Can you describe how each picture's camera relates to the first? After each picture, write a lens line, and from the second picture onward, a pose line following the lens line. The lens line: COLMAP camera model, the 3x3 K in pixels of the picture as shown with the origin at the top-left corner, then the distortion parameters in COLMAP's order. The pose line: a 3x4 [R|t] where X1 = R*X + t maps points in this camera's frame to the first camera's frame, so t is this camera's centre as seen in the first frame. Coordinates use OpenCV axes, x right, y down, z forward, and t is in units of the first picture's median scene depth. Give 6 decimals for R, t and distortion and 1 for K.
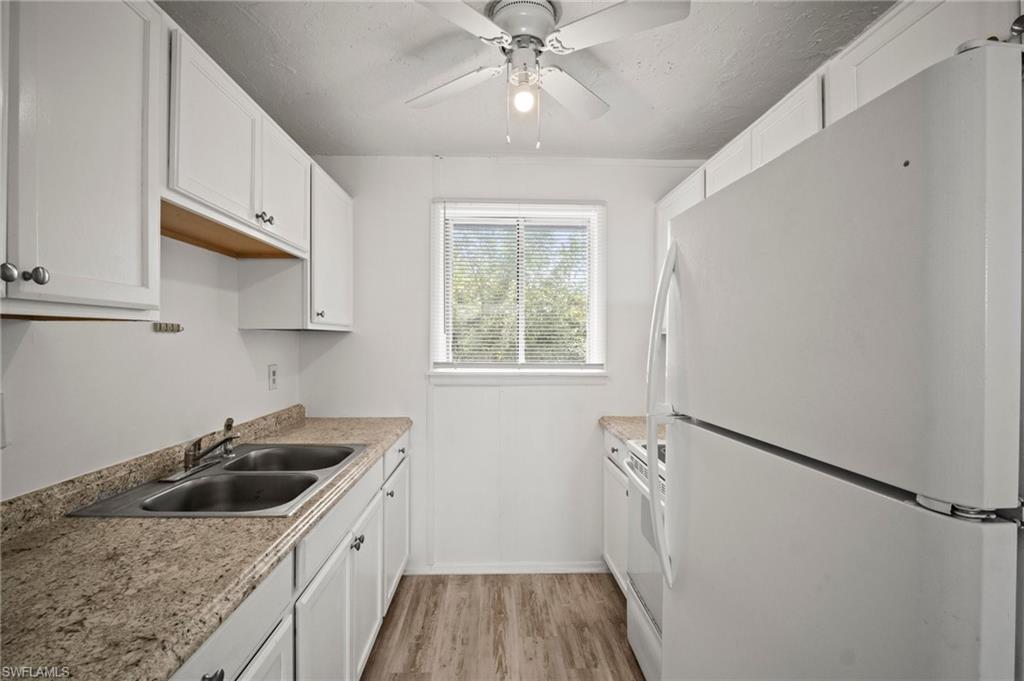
lens RADIAL K [[476.0, 0, 518.9], [0, 476.0, 339.8], [0, 0, 1]] dist [-0.004198, -0.006149]
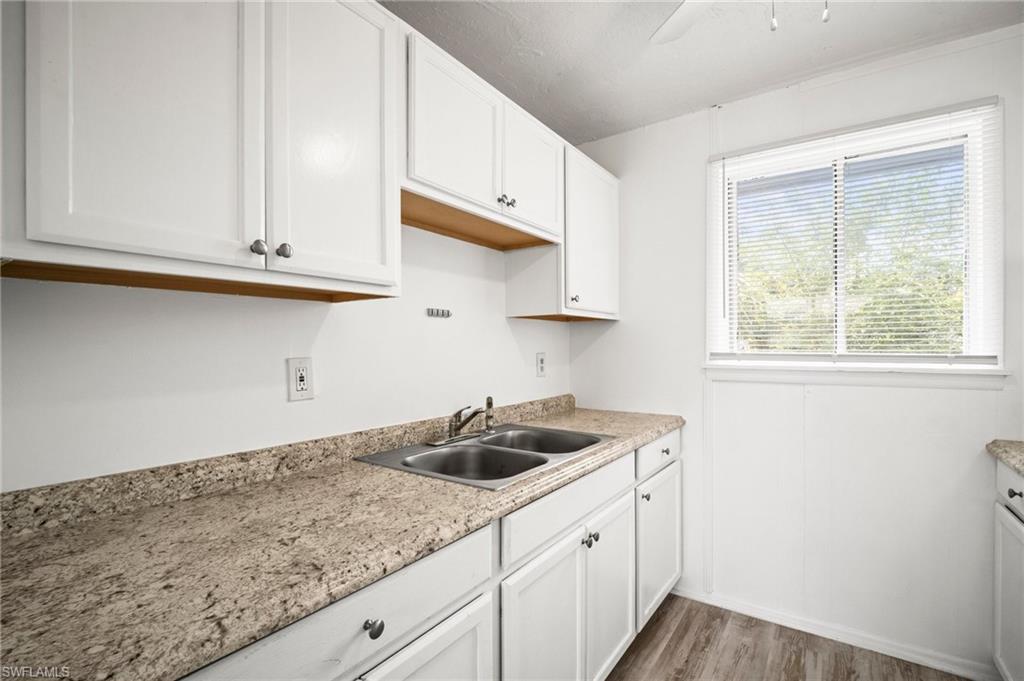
lens RADIAL K [[476.0, 0, 509.9], [0, 476.0, 355.0], [0, 0, 1]] dist [-0.004198, -0.006149]
pose [[0.780947, -0.002297, -0.624593, 0.094959], [0.009042, 0.999930, 0.007628, 0.058054], [0.624532, -0.011605, 0.780913, 0.173741]]
